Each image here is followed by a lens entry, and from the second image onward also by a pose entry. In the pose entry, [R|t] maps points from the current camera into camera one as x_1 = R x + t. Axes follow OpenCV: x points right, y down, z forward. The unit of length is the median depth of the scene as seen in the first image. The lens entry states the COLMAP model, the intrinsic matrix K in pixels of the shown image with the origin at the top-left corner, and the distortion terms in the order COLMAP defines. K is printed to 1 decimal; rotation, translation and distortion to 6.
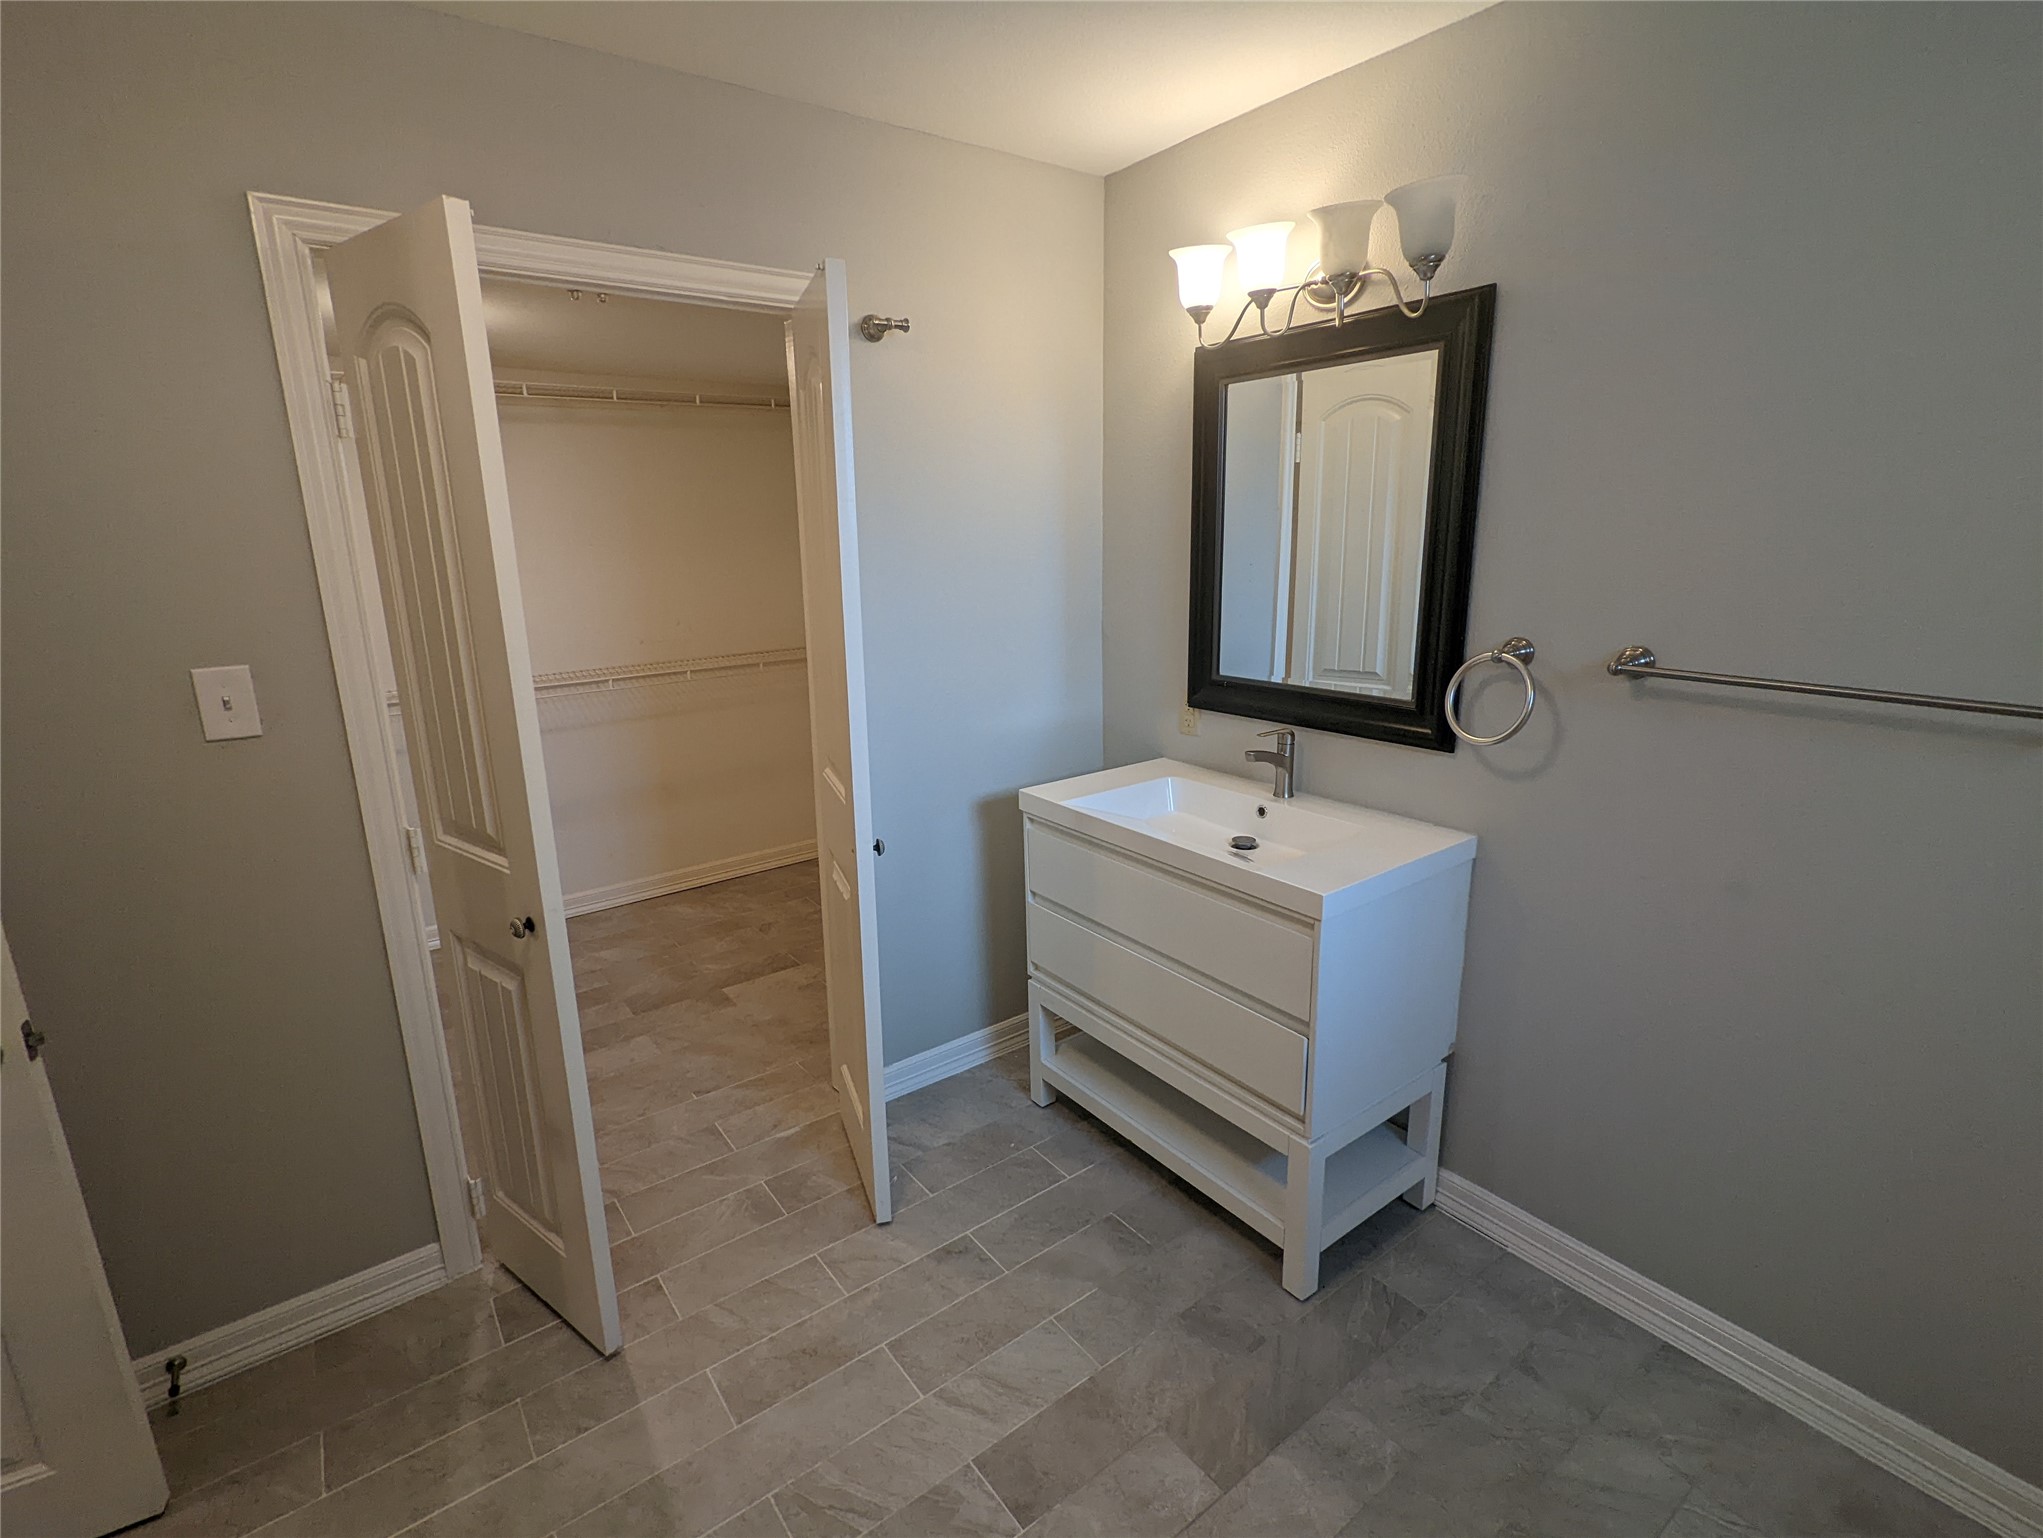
lens RADIAL K [[981.4, 0, 1008.3], [0, 981.4, 767.3], [0, 0, 1]] dist [-0.000042, 0.001734]
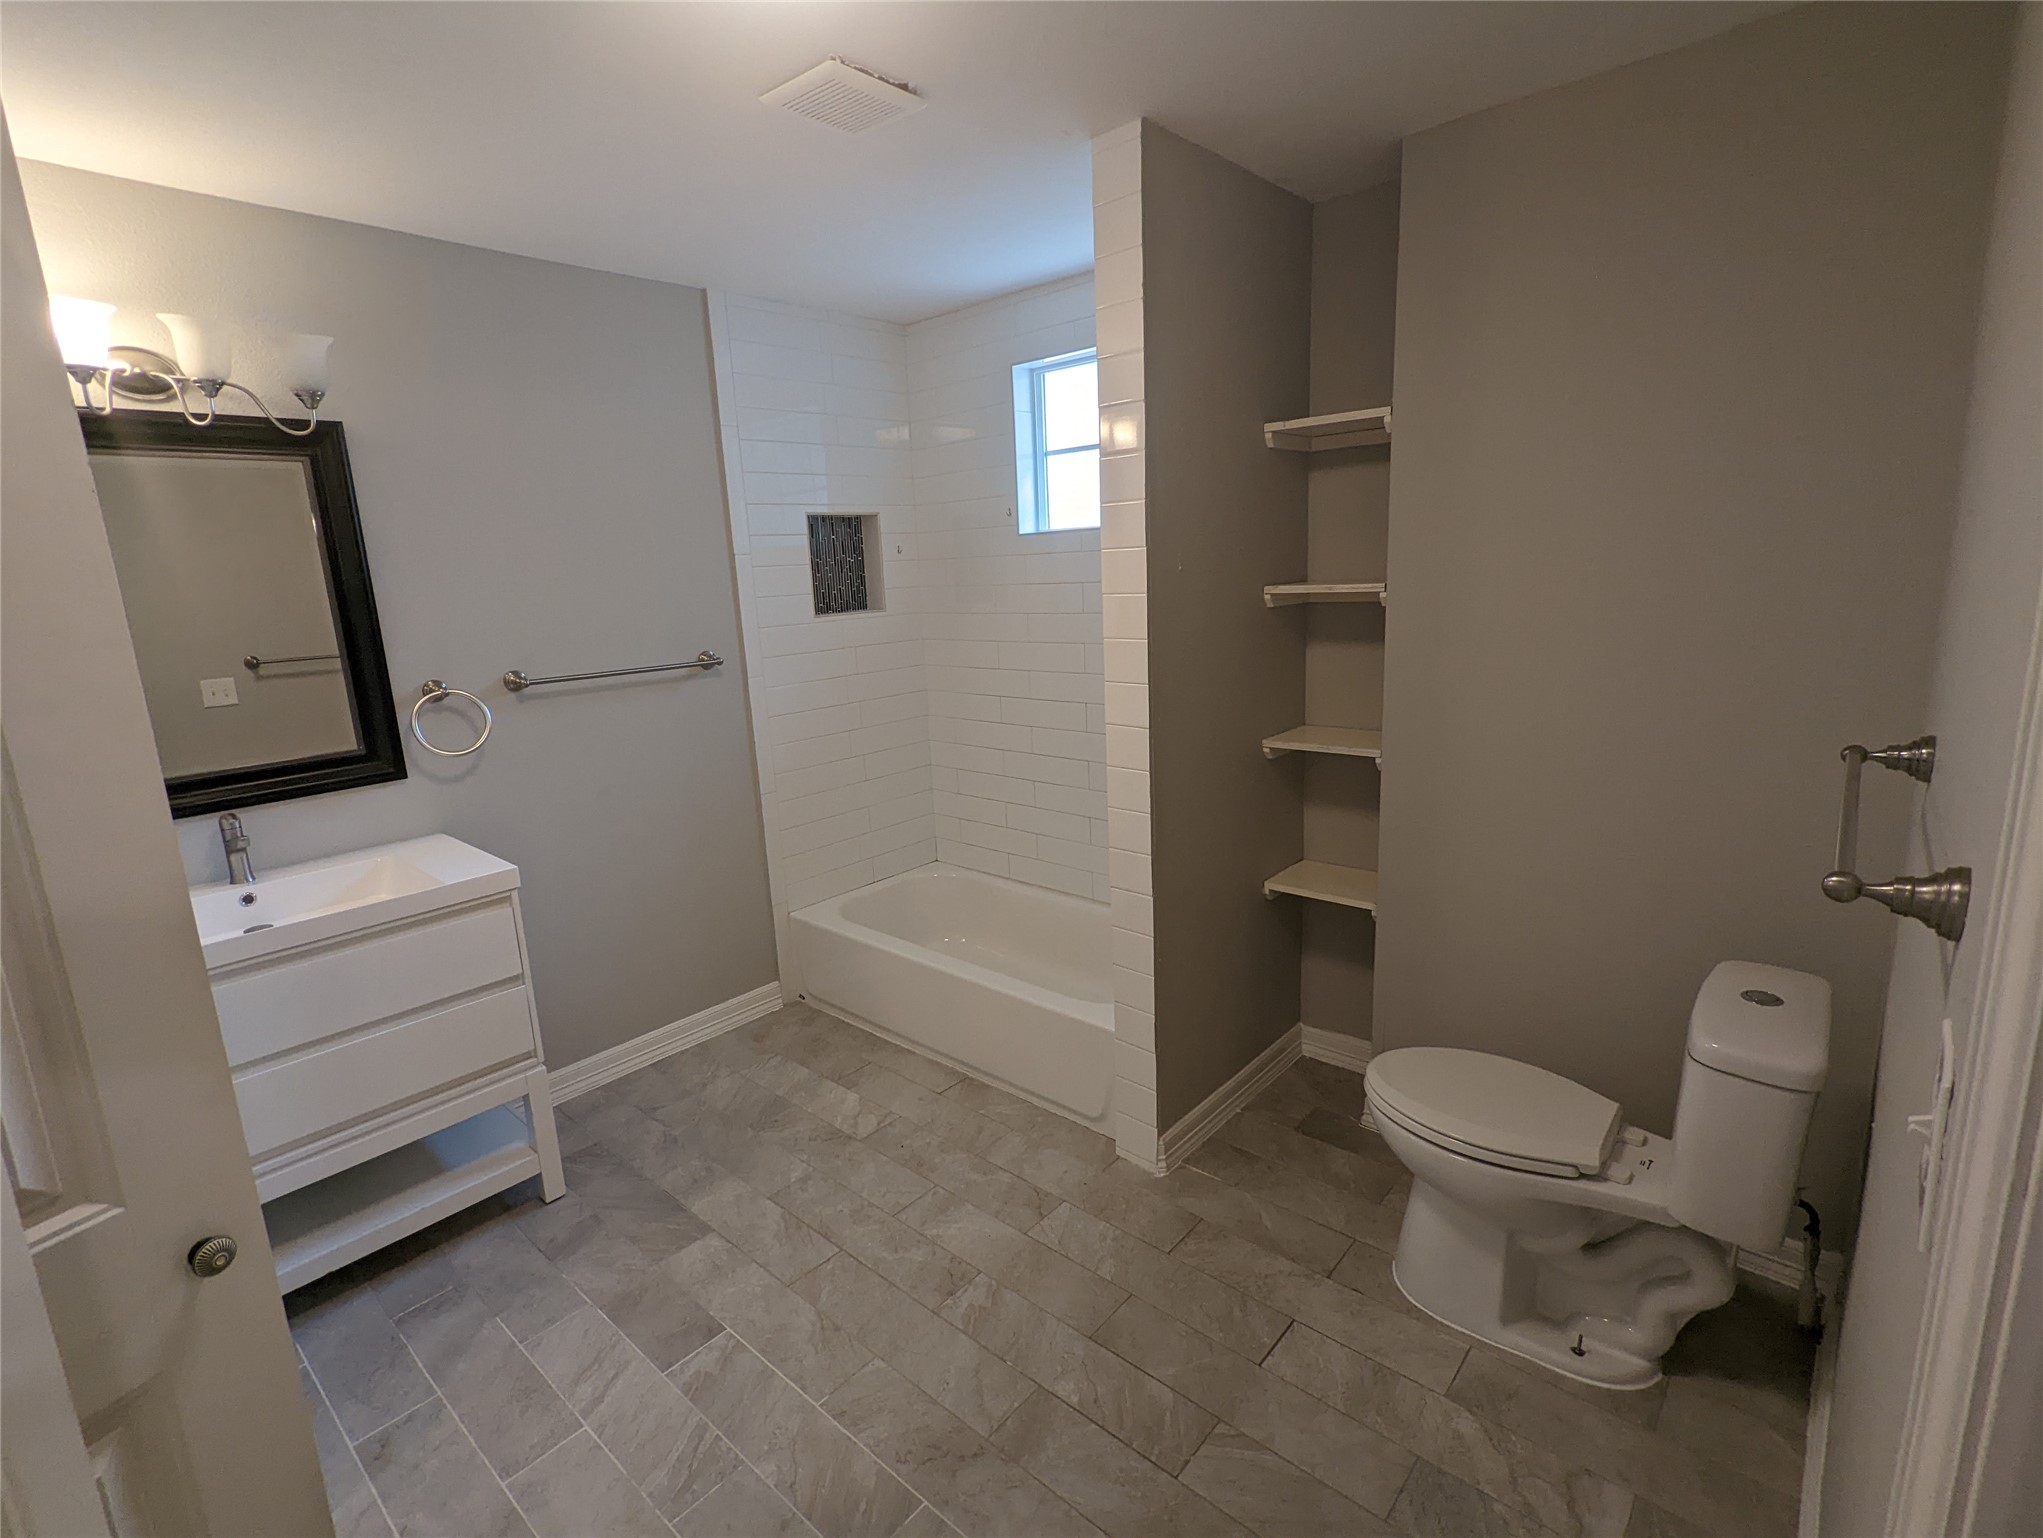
lens RADIAL K [[981.4, 0, 1005.8], [0, 981.4, 768.3], [0, 0, 1]] dist [-0.000042, 0.001734]
pose [[-0.209364, -0.158228, 0.964951, -0.956703], [0.303904, 0.927423, 0.218012, -0.069334], [-0.929413, 0.338897, -0.146082, 0.471938]]
